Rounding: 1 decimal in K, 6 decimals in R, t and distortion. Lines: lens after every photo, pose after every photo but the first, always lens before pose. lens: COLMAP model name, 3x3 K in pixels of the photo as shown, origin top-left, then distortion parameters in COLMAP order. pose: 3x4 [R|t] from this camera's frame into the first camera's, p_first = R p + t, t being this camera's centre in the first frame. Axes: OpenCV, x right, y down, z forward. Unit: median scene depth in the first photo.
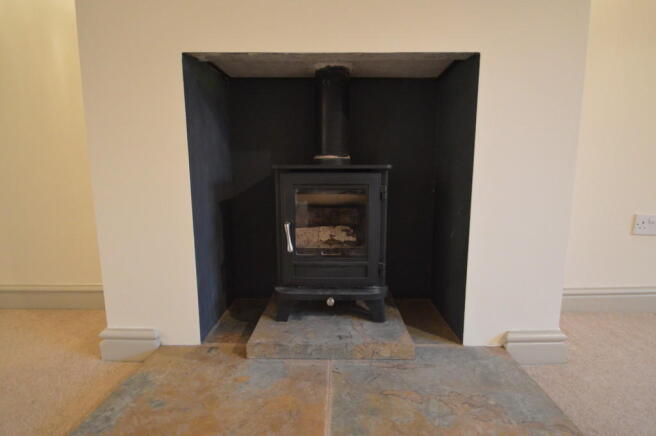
lens RADIAL K [[337.4, 0, 324.1], [0, 337.4, 214.7], [0, 0, 1]] dist [-0.002548, -0.000828]
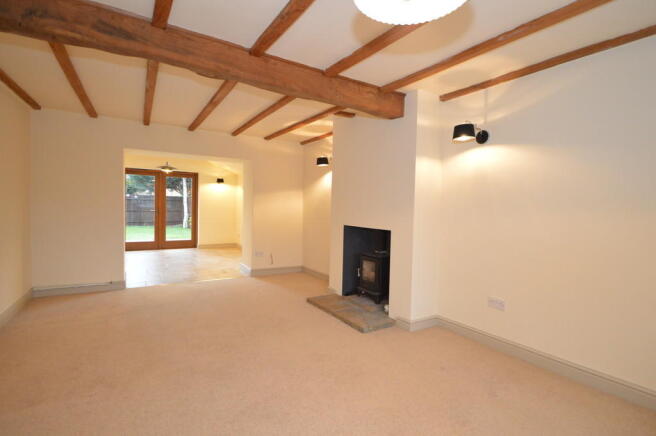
lens RADIAL K [[310.6, 0, 328.0], [0, 310.6, 218.0], [0, 0, 1]] dist [0.000263, -0.000178]
pose [[0.558452, 0.048208, -0.828135, 2.507944], [-0.151868, 0.987379, -0.044934, -0.319365], [0.815517, 0.150861, 0.558725, -1.272894]]
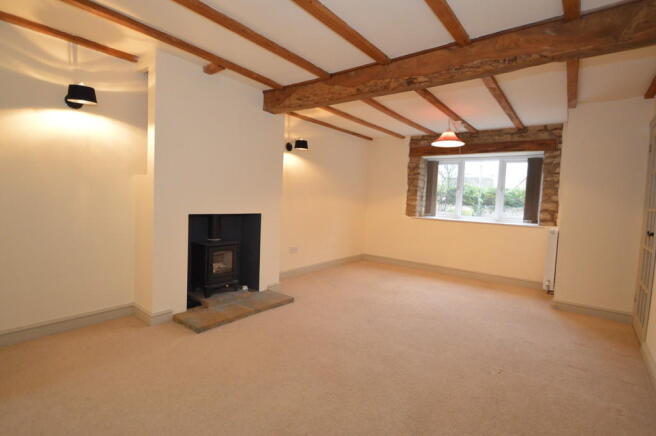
lens RADIAL K [[310.6, 0, 328.0], [0, 310.6, 218.0], [0, 0, 1]] dist [0.000263, -0.000178]
pose [[0.618160, -0.028594, 0.785532, -1.688145], [0.084225, 0.995994, -0.030025, -0.222071], [-0.781527, 0.084722, 0.618093, -1.645941]]
